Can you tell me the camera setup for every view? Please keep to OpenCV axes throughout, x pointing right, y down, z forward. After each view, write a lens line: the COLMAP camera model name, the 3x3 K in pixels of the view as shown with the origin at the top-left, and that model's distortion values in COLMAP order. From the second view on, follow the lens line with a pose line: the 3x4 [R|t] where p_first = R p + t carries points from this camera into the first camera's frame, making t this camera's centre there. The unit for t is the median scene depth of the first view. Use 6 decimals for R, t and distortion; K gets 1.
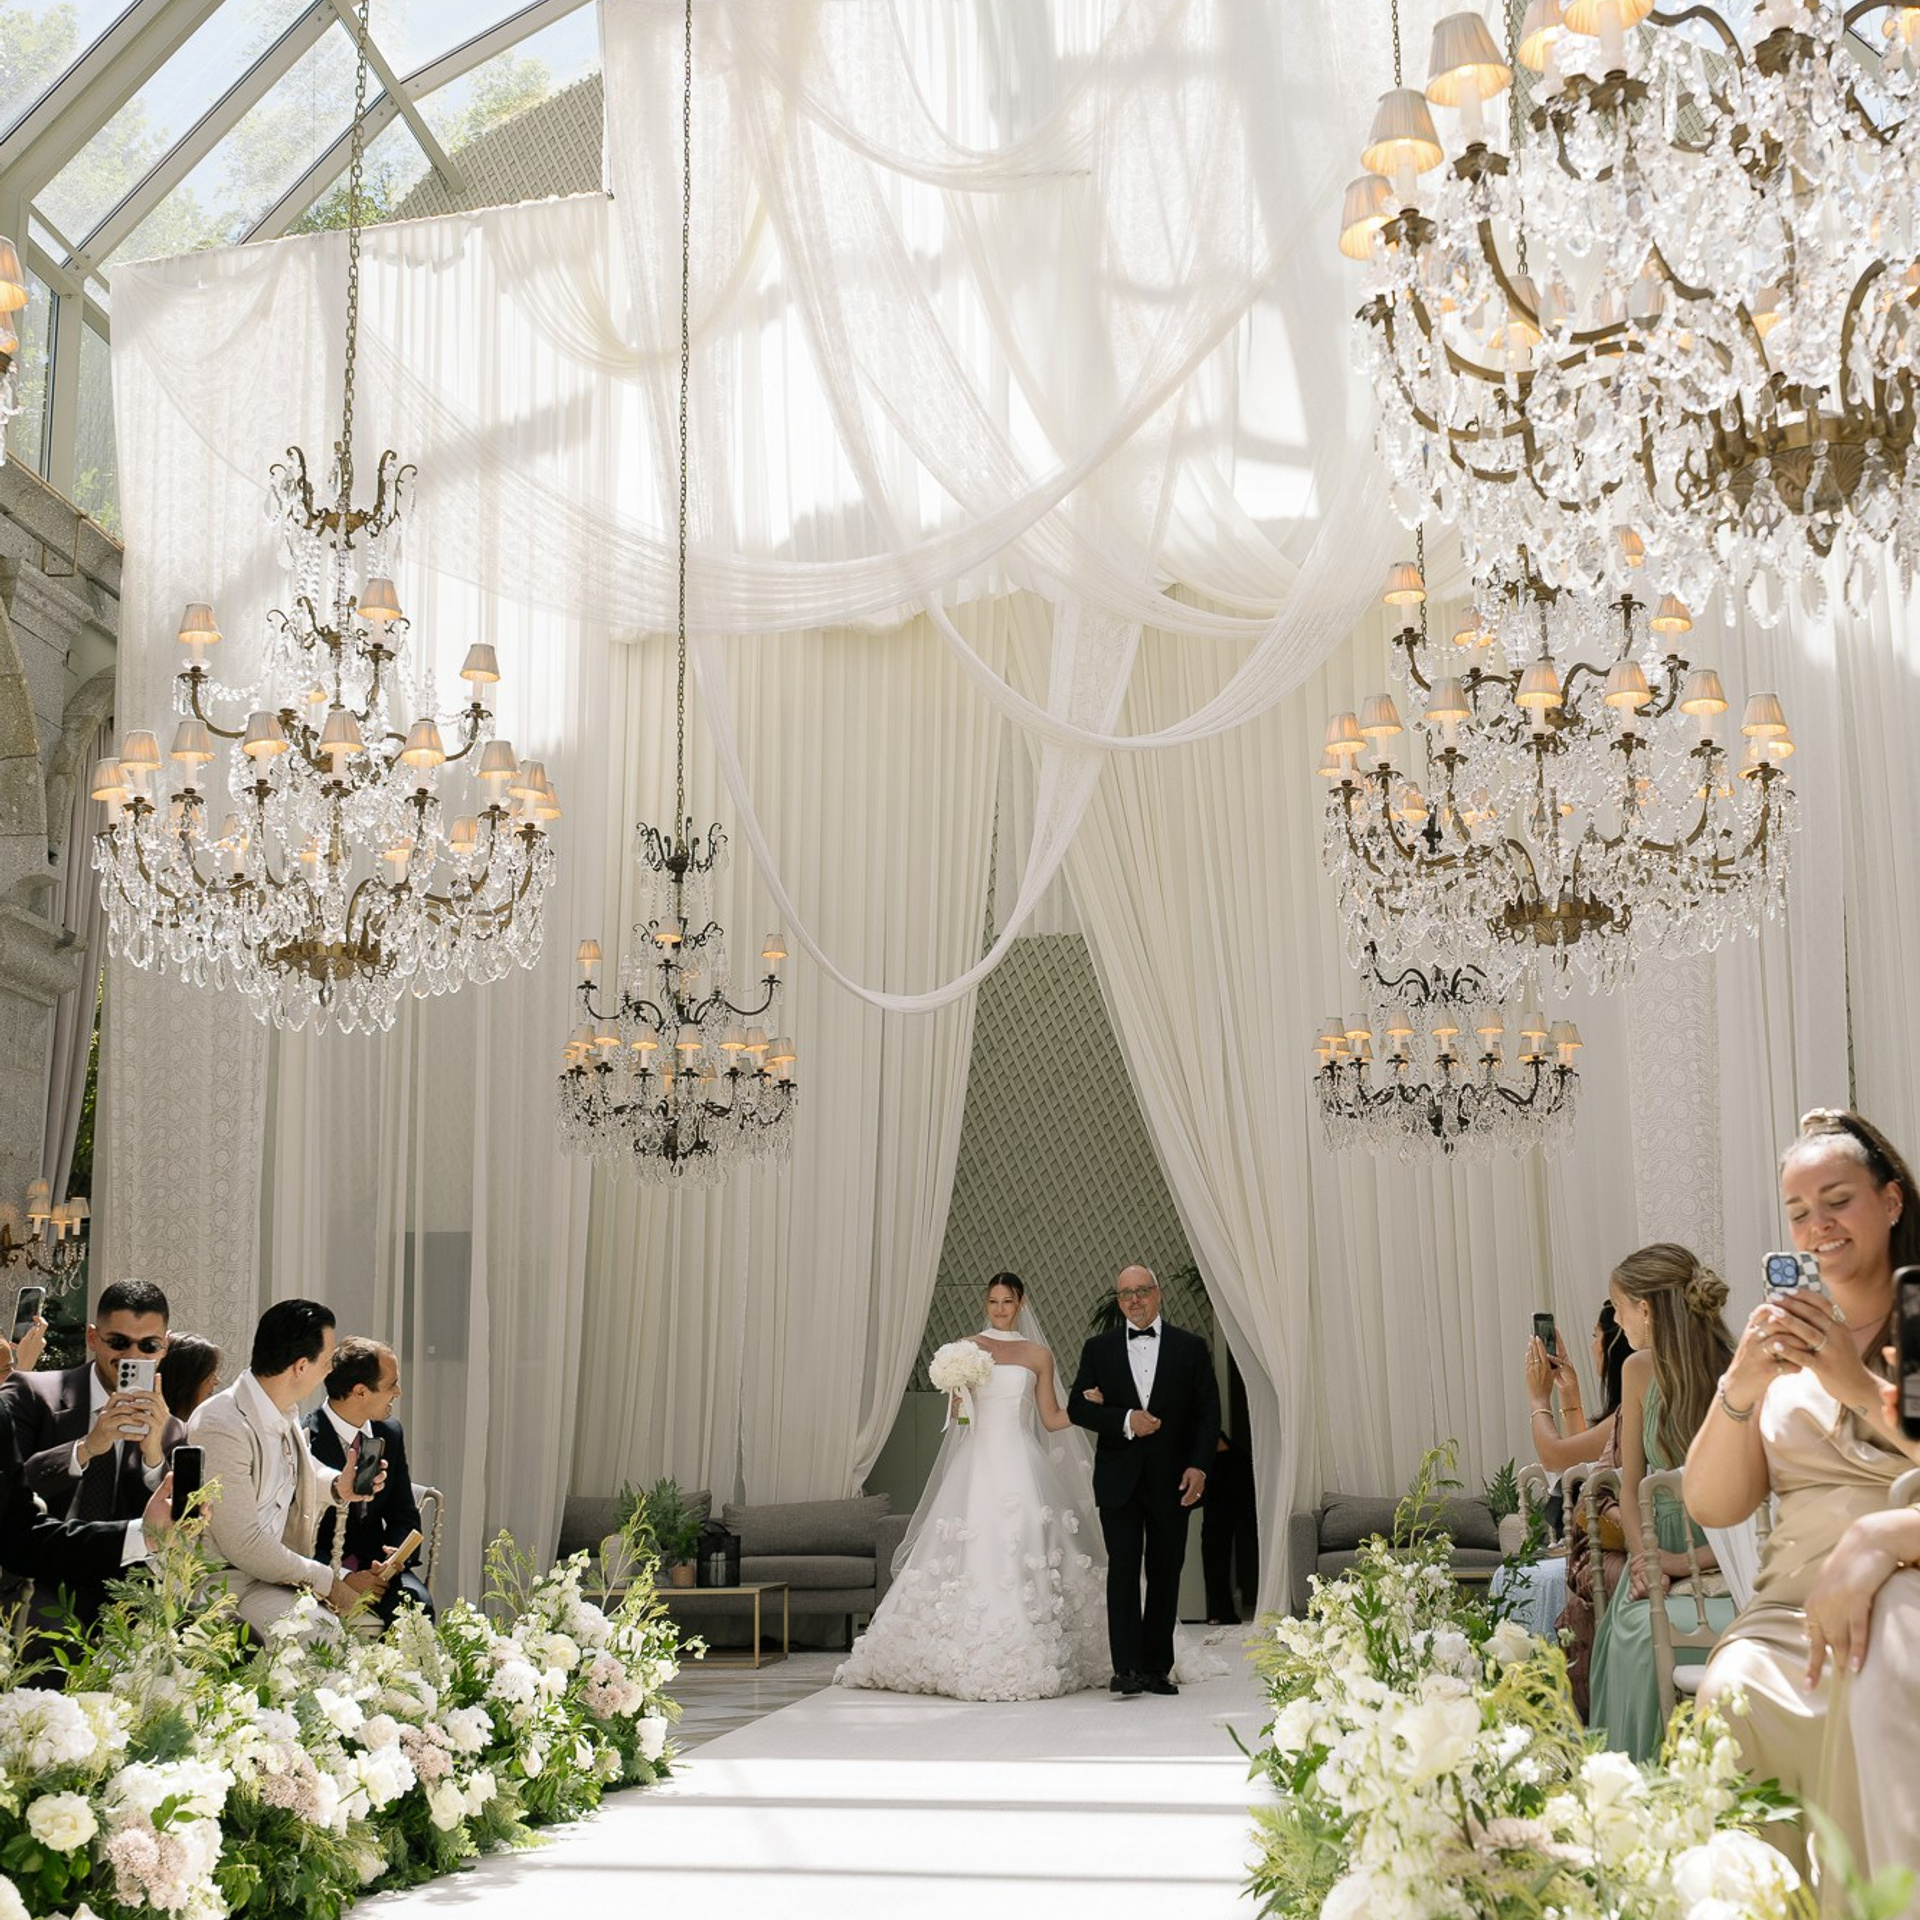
lens RADIAL K [[2711.9, 0, 987.0], [0, 2711.9, 914.7], [0, 0, 1]] dist [-0.013747, 0.000000]
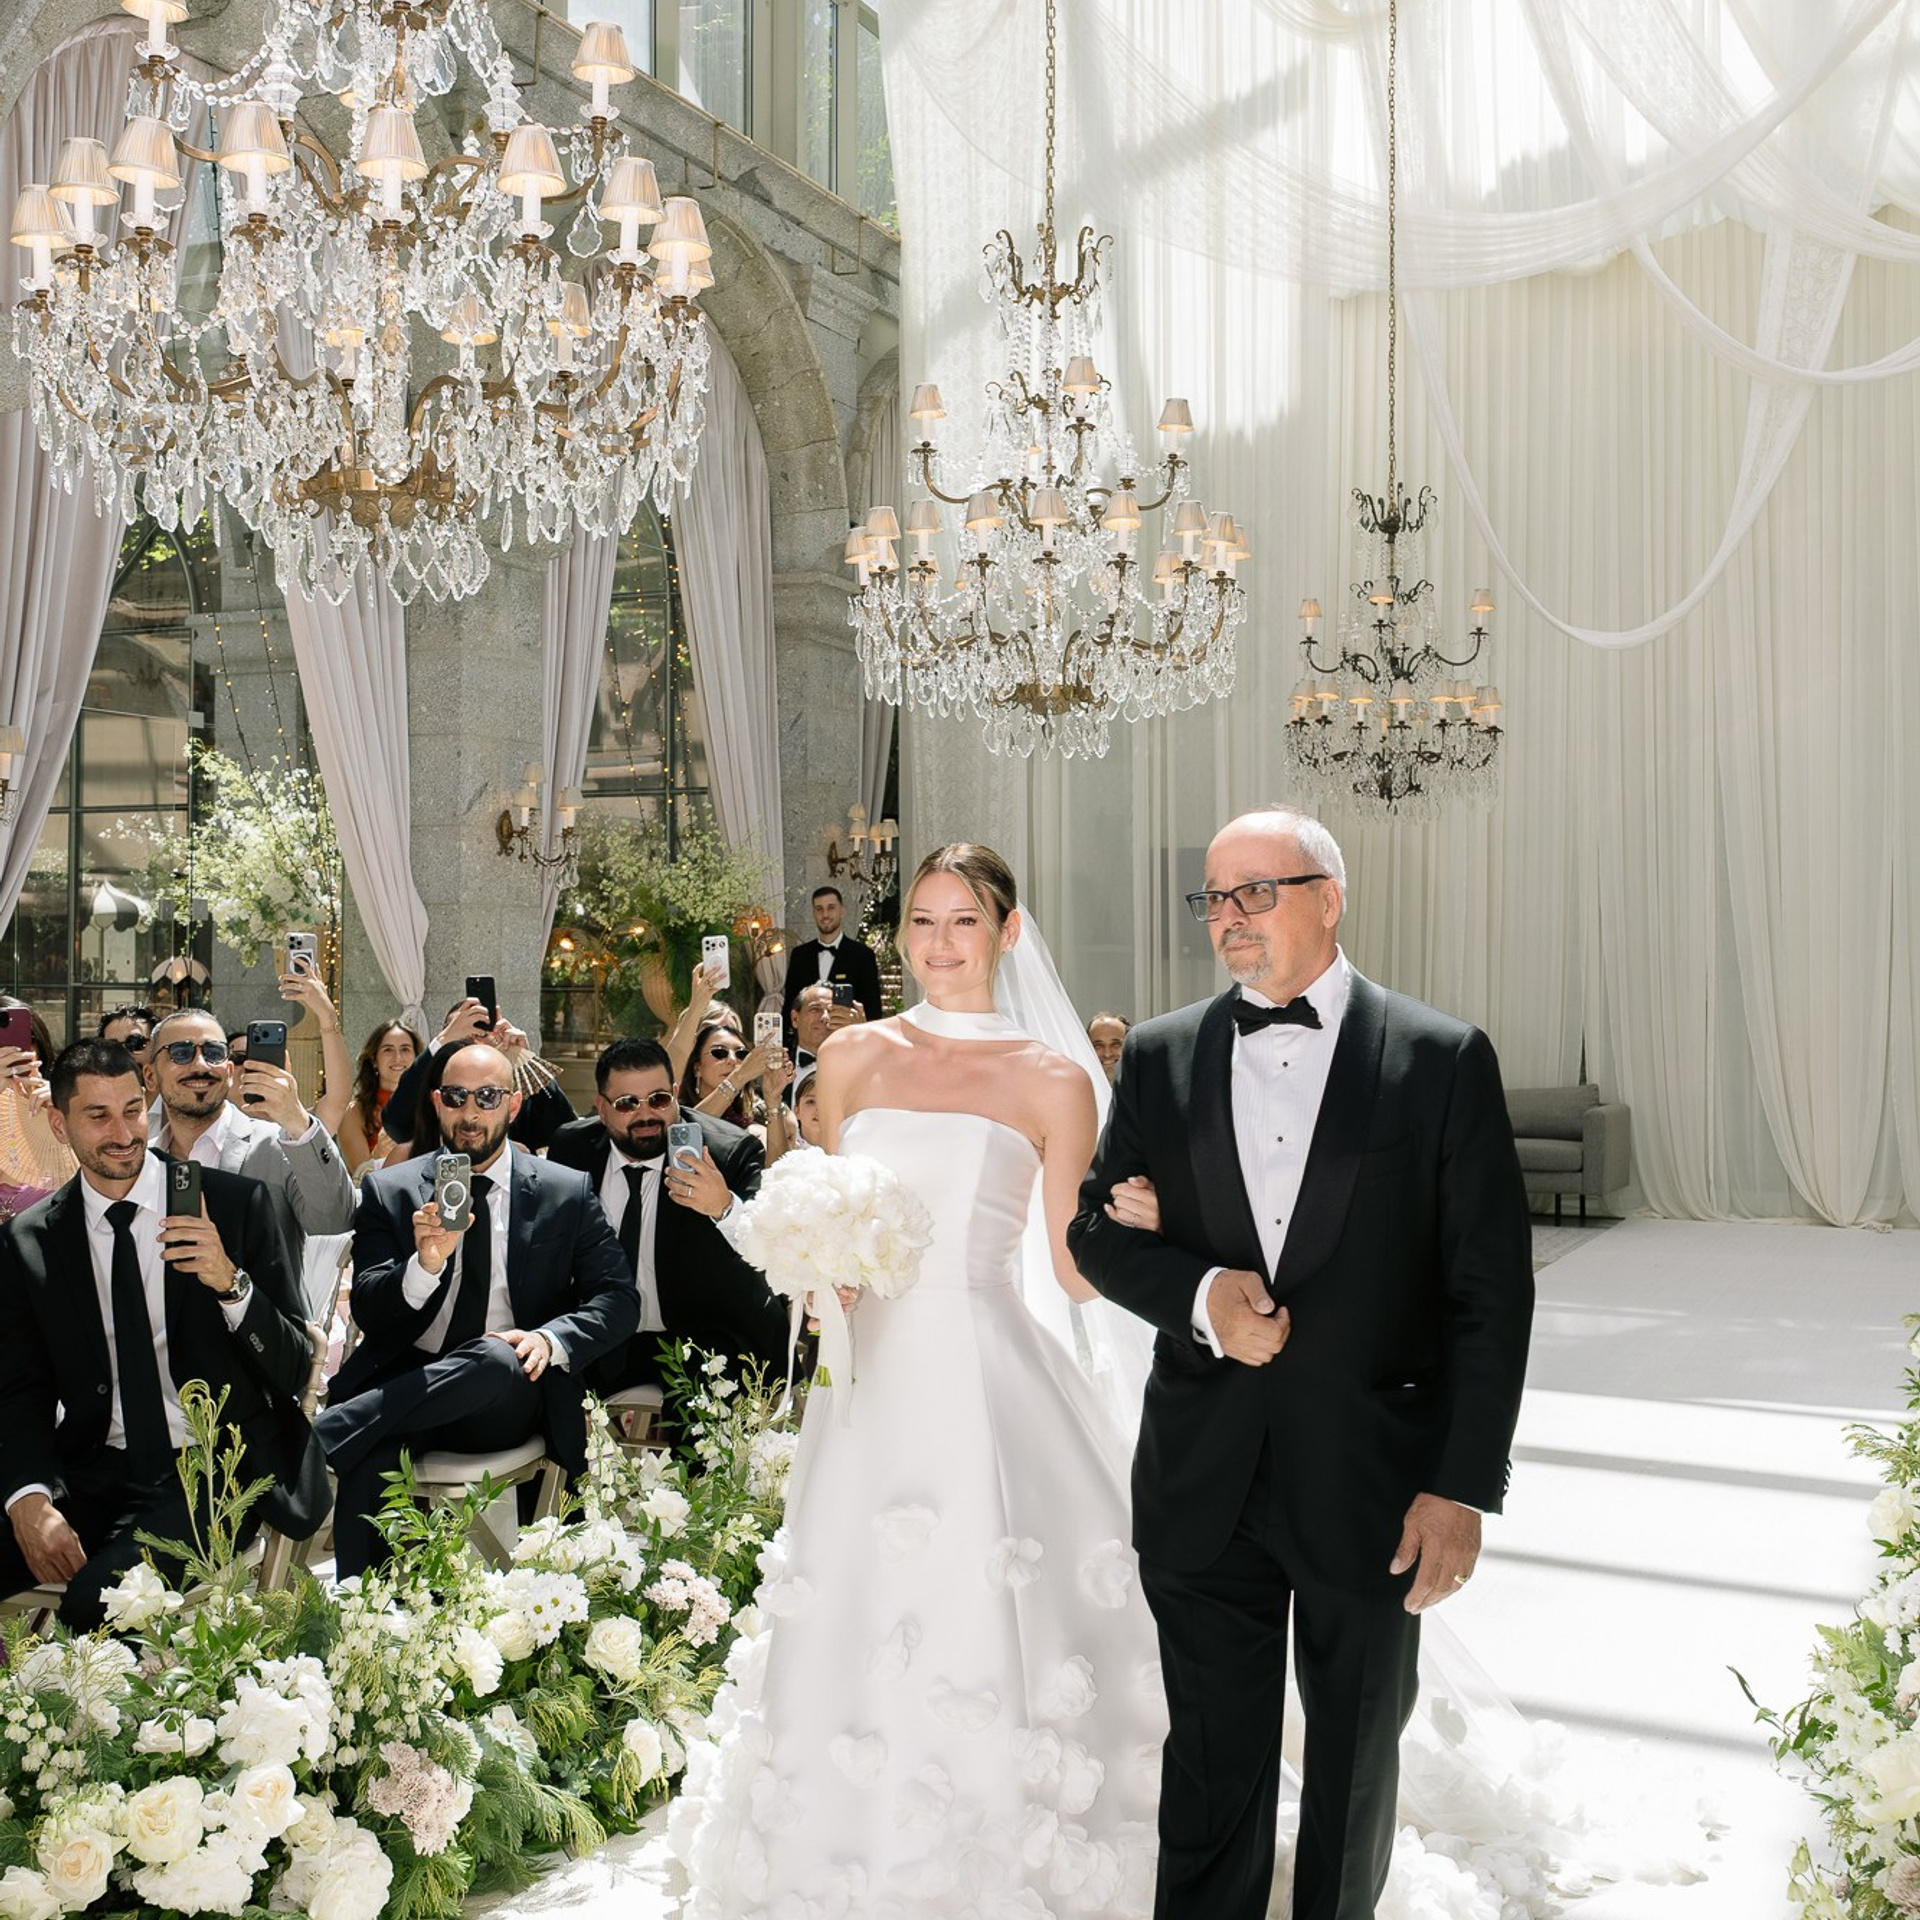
lens RADIAL K [[2431.1, 0, 948.1], [0, 2431.1, 938.3], [0, 0, 1]] dist [0.001989, 0.000000]
pose [[0.952352, 0.008185, -0.304892, 0.027677], [0.047439, 0.983499, 0.174584, -0.063042], [0.301290, -0.180729, 0.936249, 0.013173]]
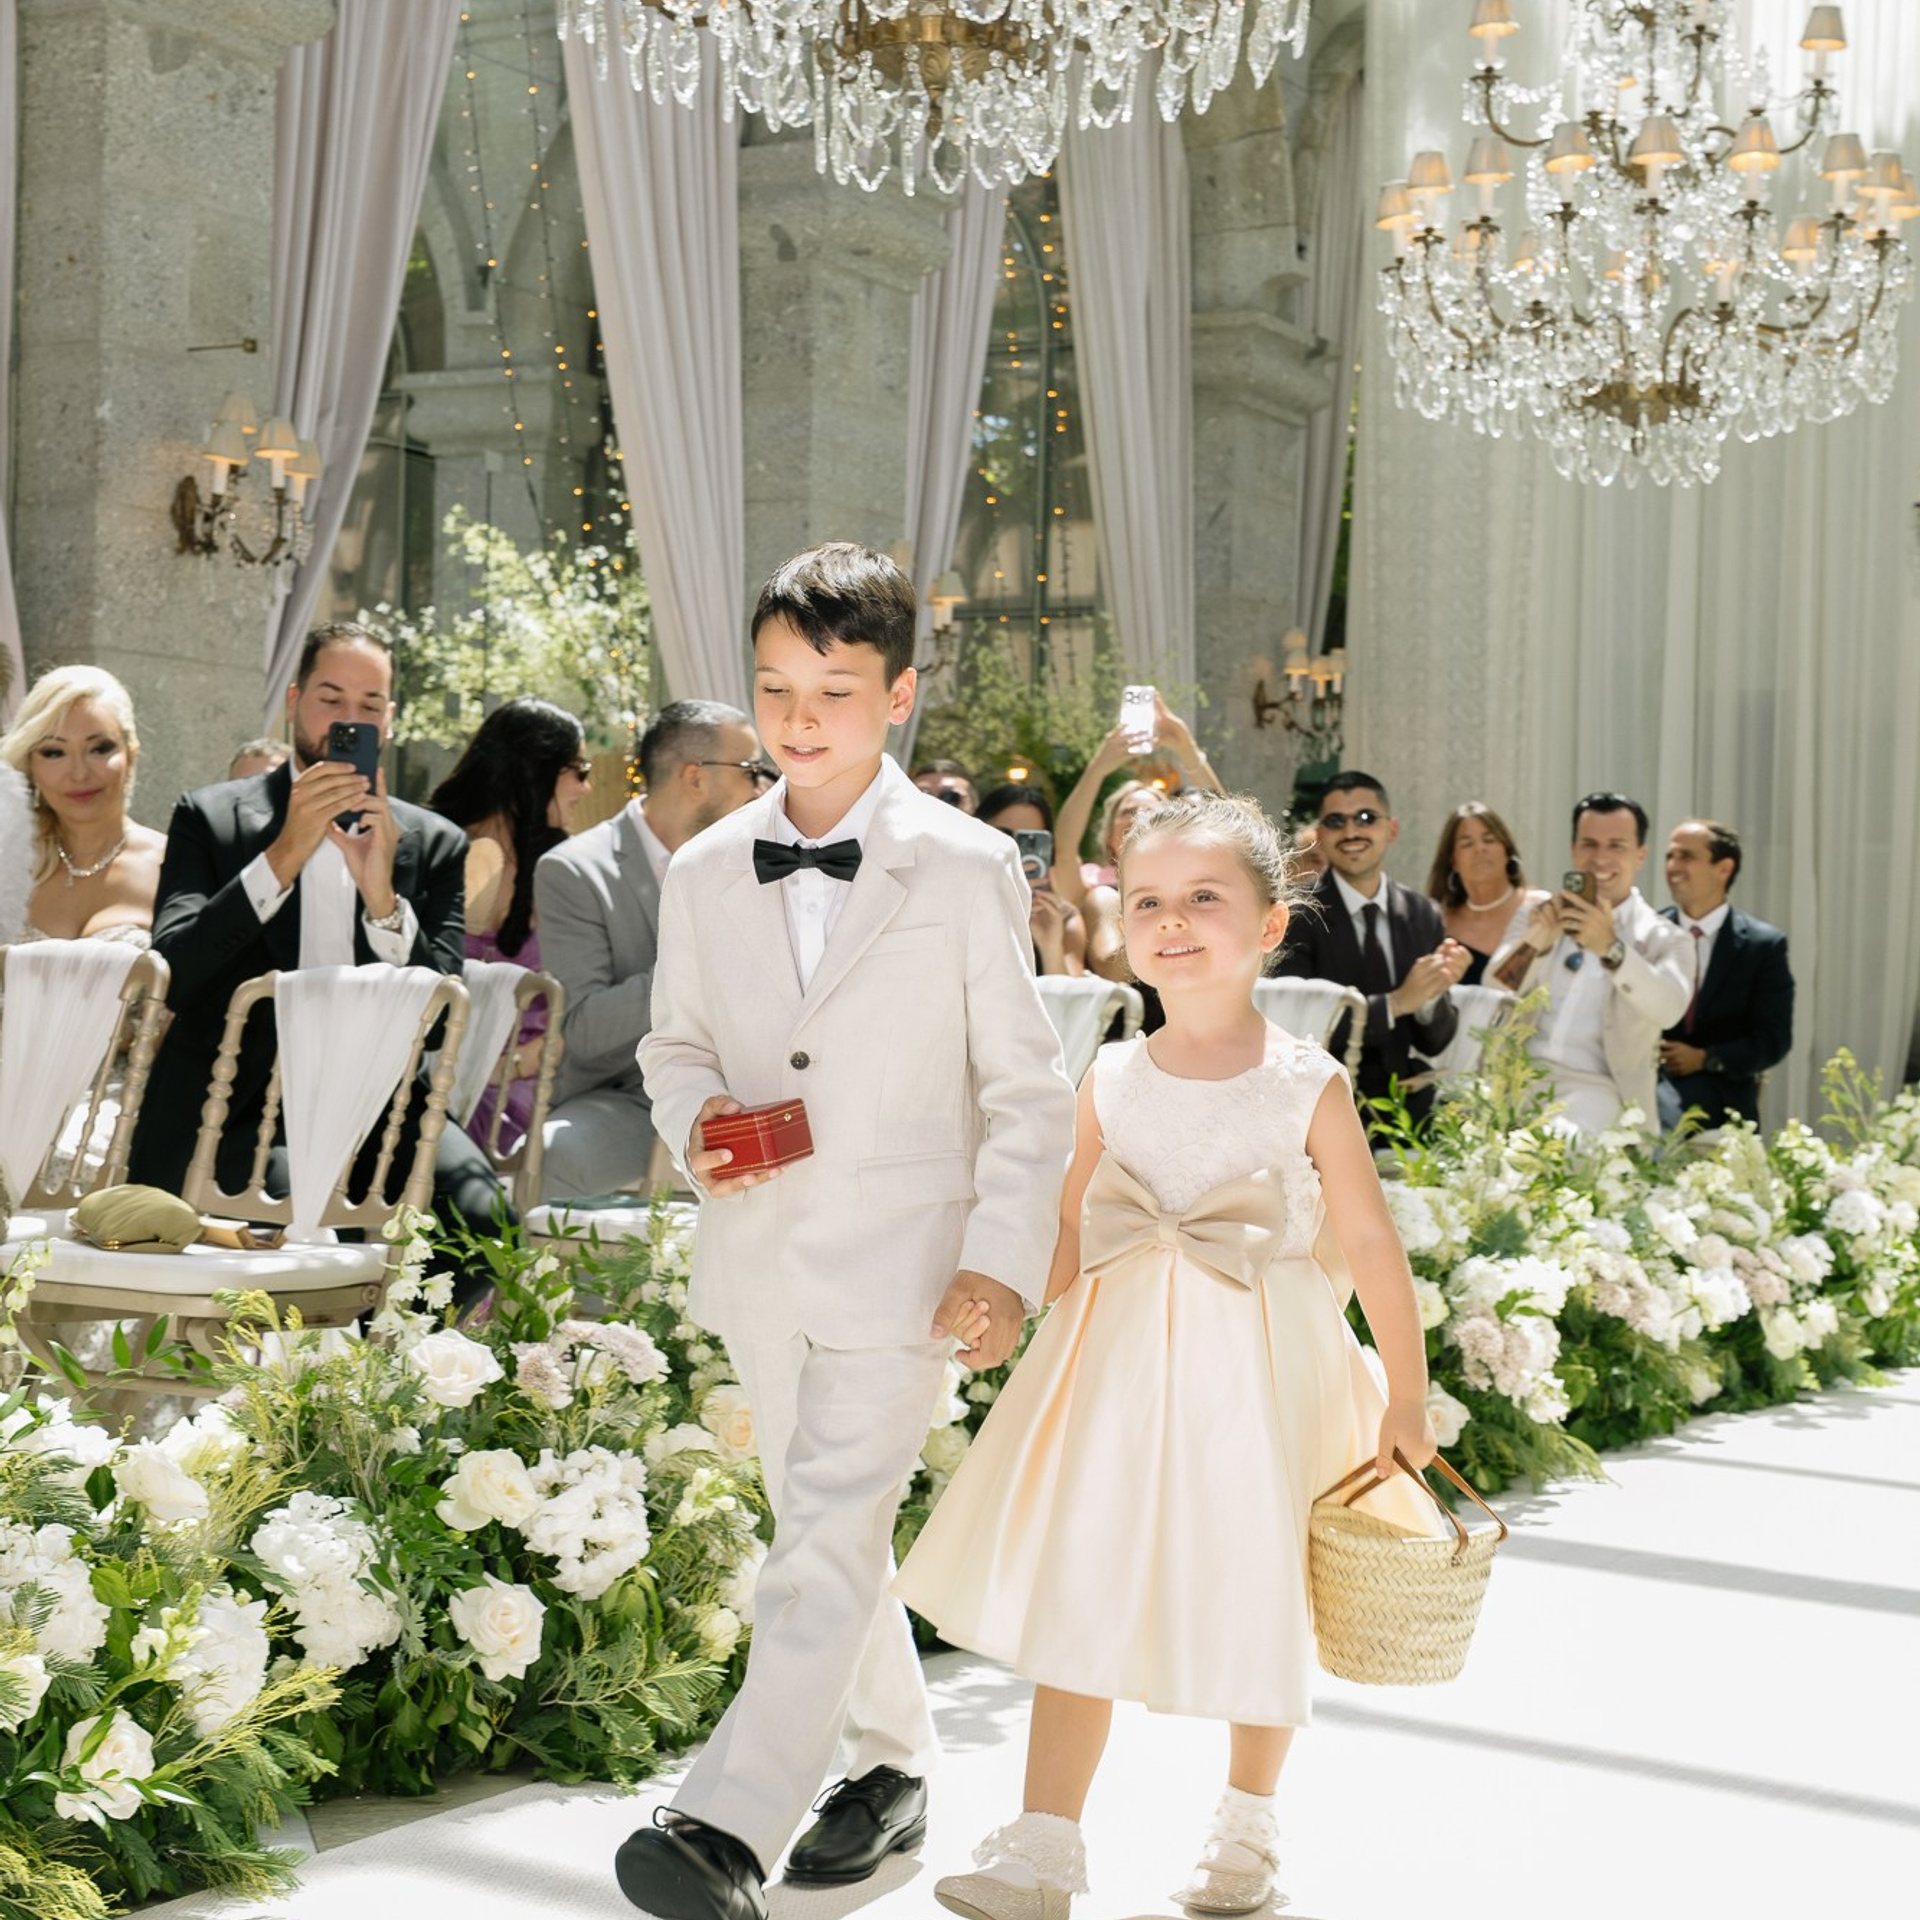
lens RADIAL K [[3397.5, 0, 958.1], [0, 3397.5, 934.9], [0, 0, 1]] dist [0.117186, 0.000000]
pose [[0.910920, 0.035433, -0.411059, 0.016442], [0.044388, 0.982106, 0.183022, -0.026038], [0.410189, -0.184965, 0.893047, -0.107923]]
